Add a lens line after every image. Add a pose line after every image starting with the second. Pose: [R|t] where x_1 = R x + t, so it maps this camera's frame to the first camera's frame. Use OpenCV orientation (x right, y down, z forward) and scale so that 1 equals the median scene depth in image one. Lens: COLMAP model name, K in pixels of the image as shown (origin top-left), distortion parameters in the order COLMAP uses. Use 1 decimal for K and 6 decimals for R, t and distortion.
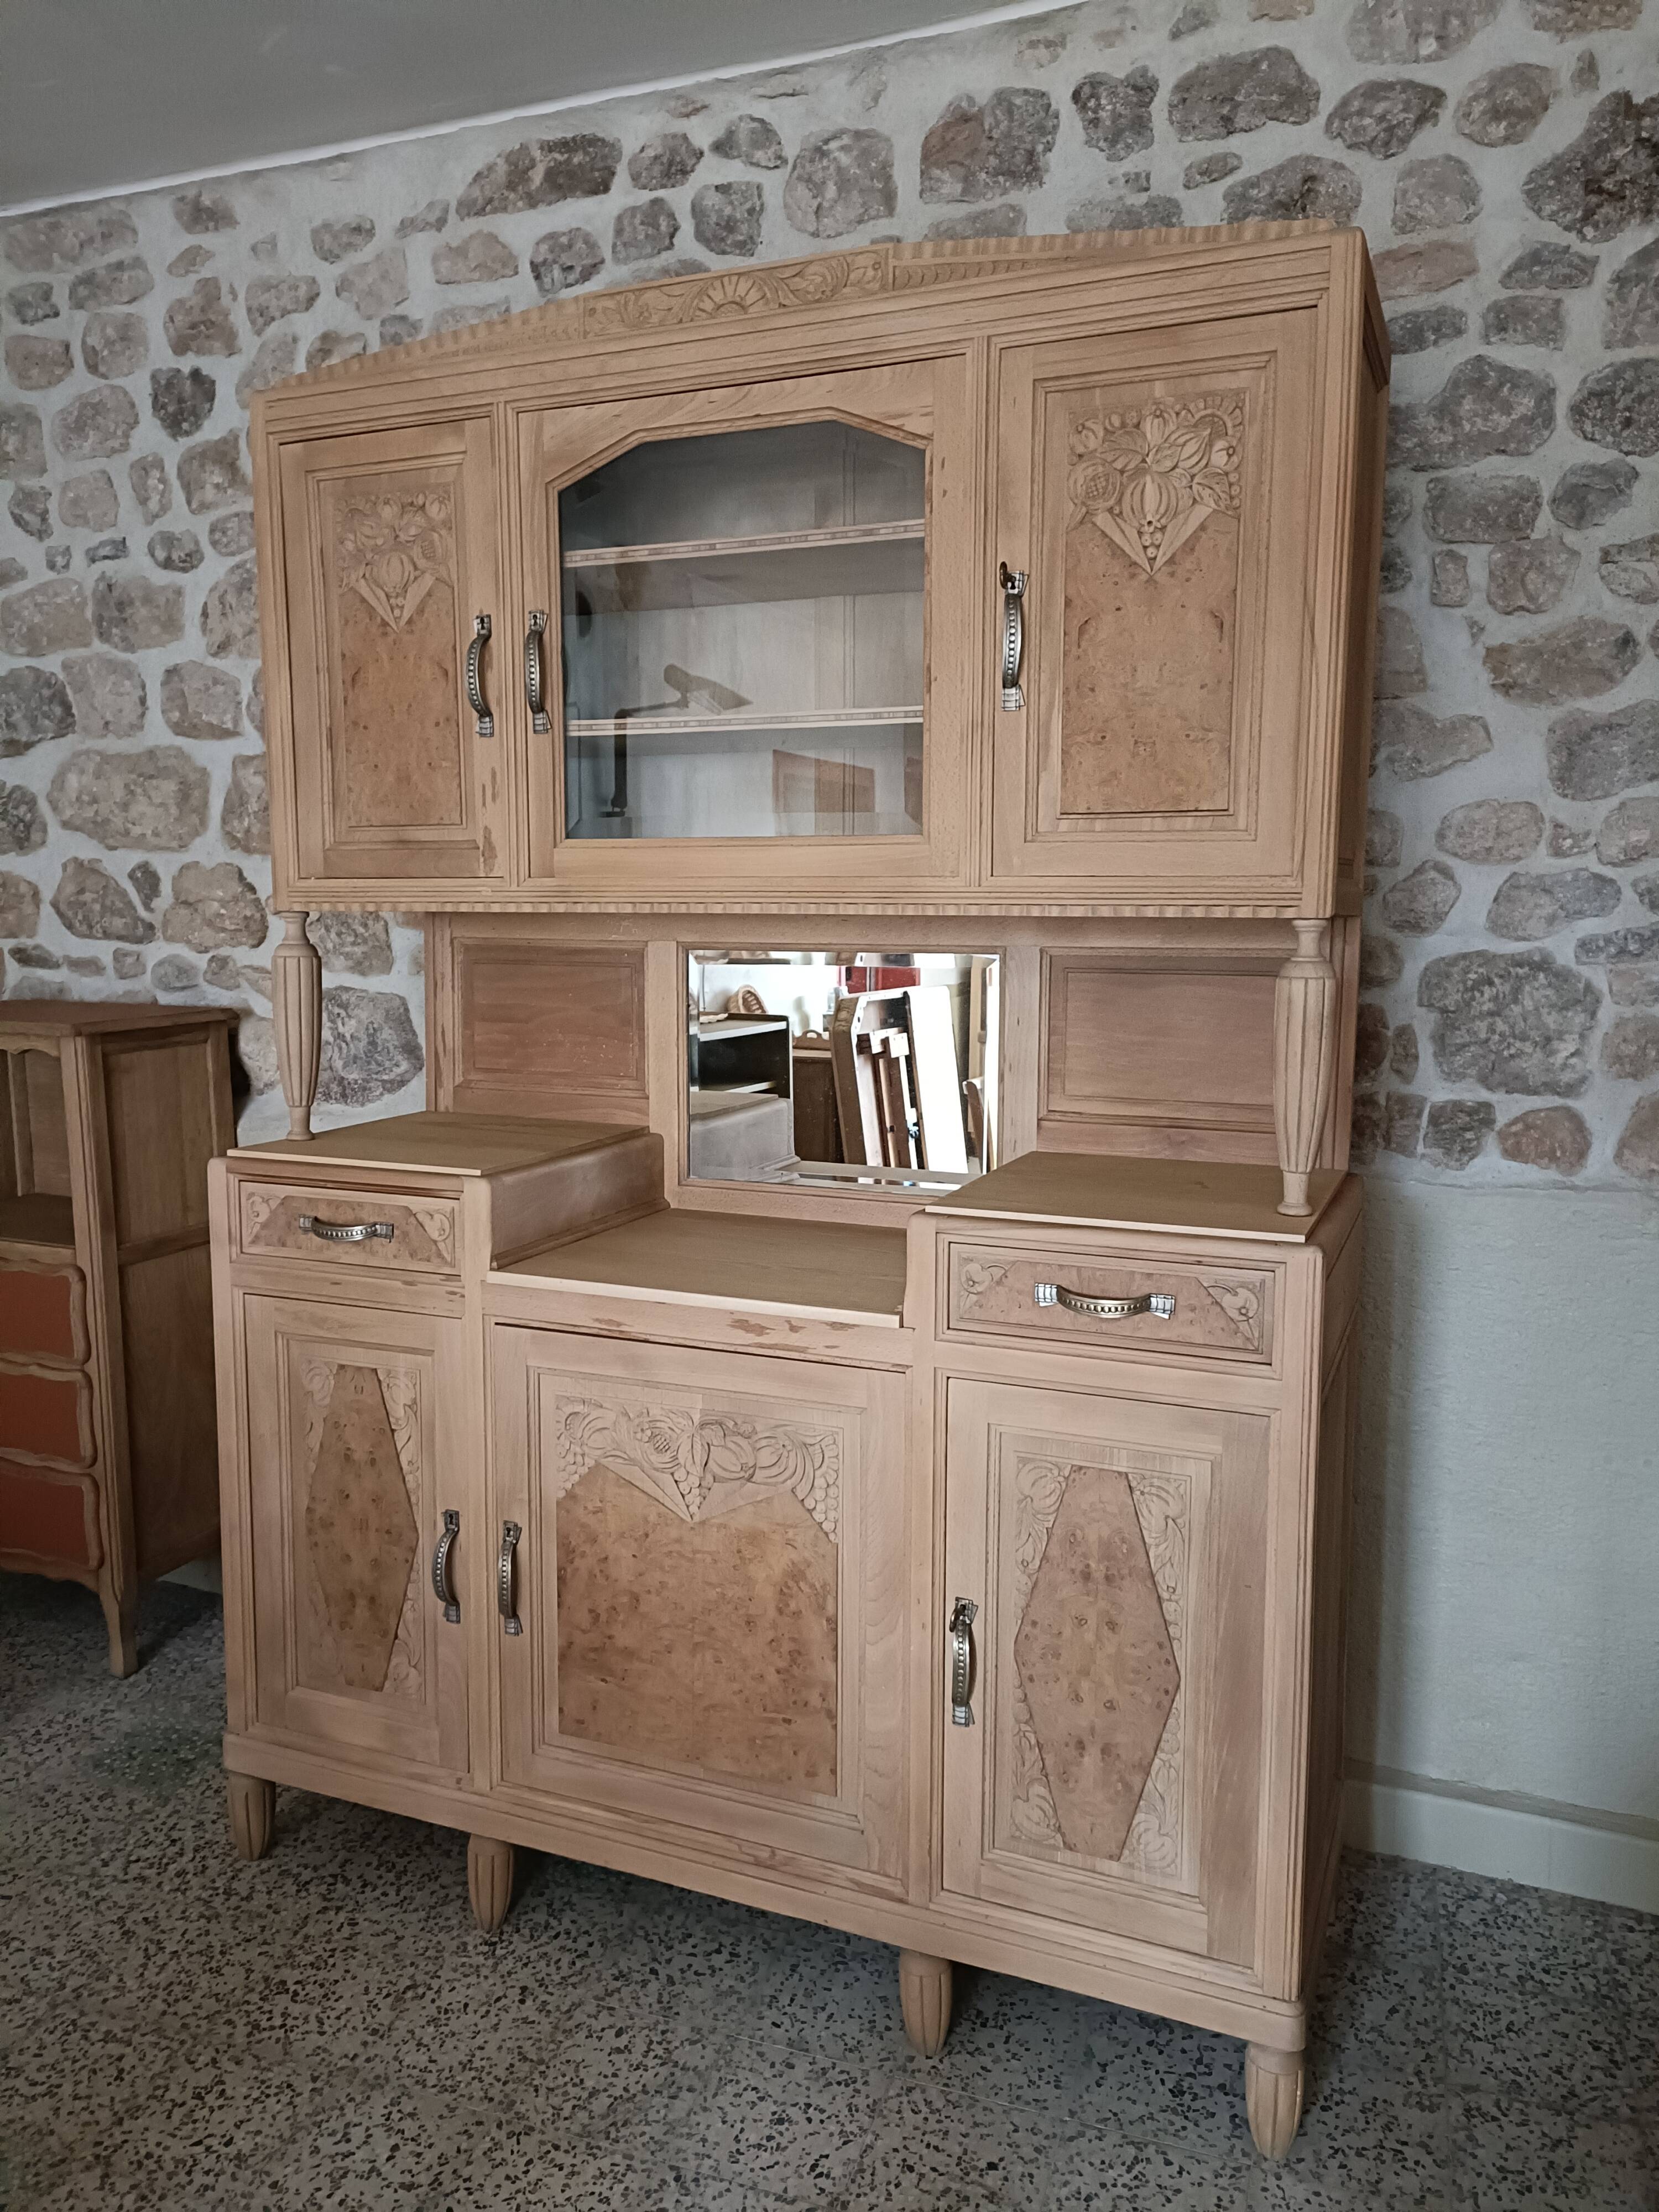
lens RADIAL K [[1611.9, 0, 823.8], [0, 1611.9, 1101.0], [0, 0, 1]] dist [0.050797, -0.044975]
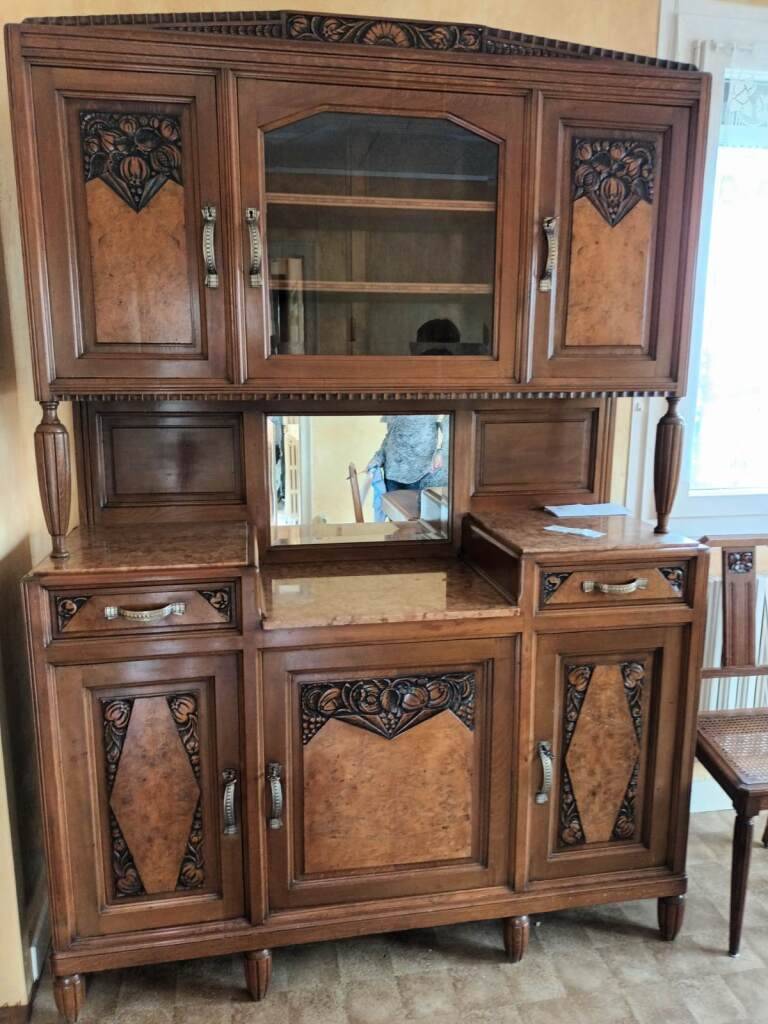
lens RADIAL K [[746.2, 0, 380.0], [0, 746.2, 501.7], [0, 0, 1]] dist [0.050797, -0.044975]
pose [[0.842633, -0.098739, 0.529358, -0.484166], [0.068039, 0.994689, 0.077231, -0.064055], [-0.534172, -0.029060, 0.844876, 0.295850]]
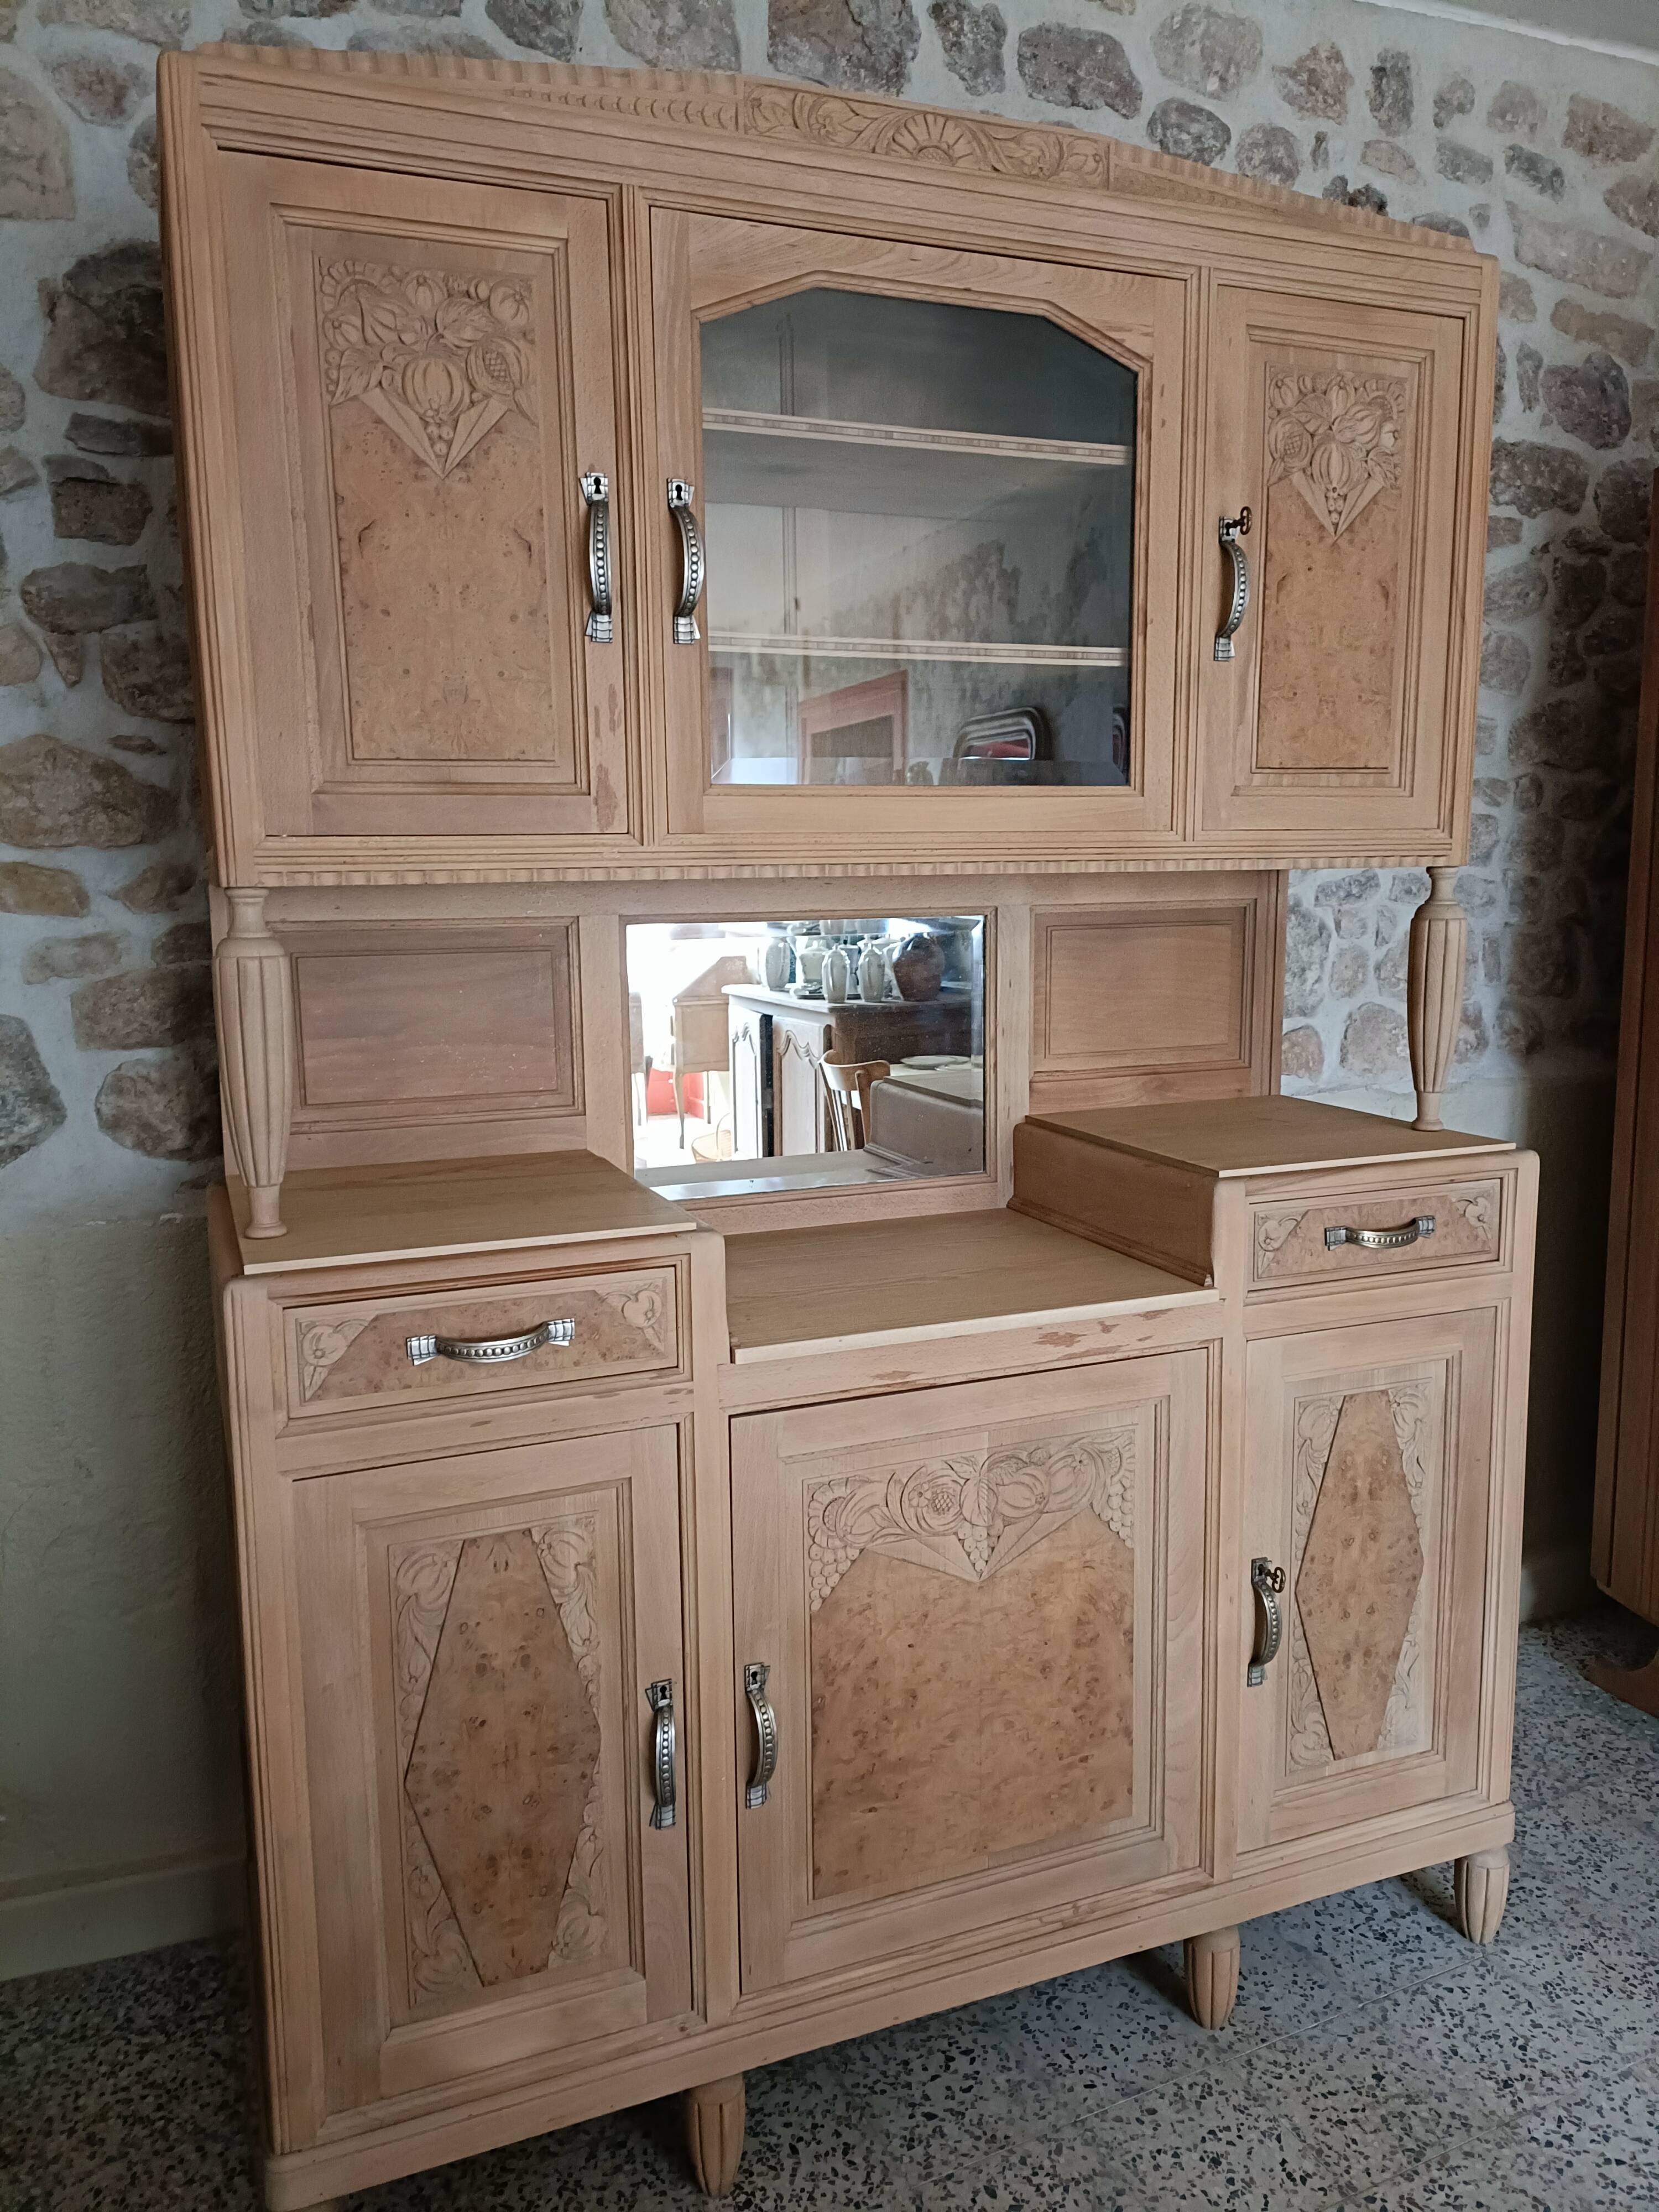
lens RADIAL K [[1611.9, 0, 817.7], [0, 1611.9, 1100.4], [0, 0, 1]] dist [0.050797, -0.044975]
pose [[0.713754, -0.114048, 0.691049, -0.679152], [0.101056, 0.993099, 0.059521, -0.052193], [-0.693068, 0.027351, 0.720353, 0.411071]]
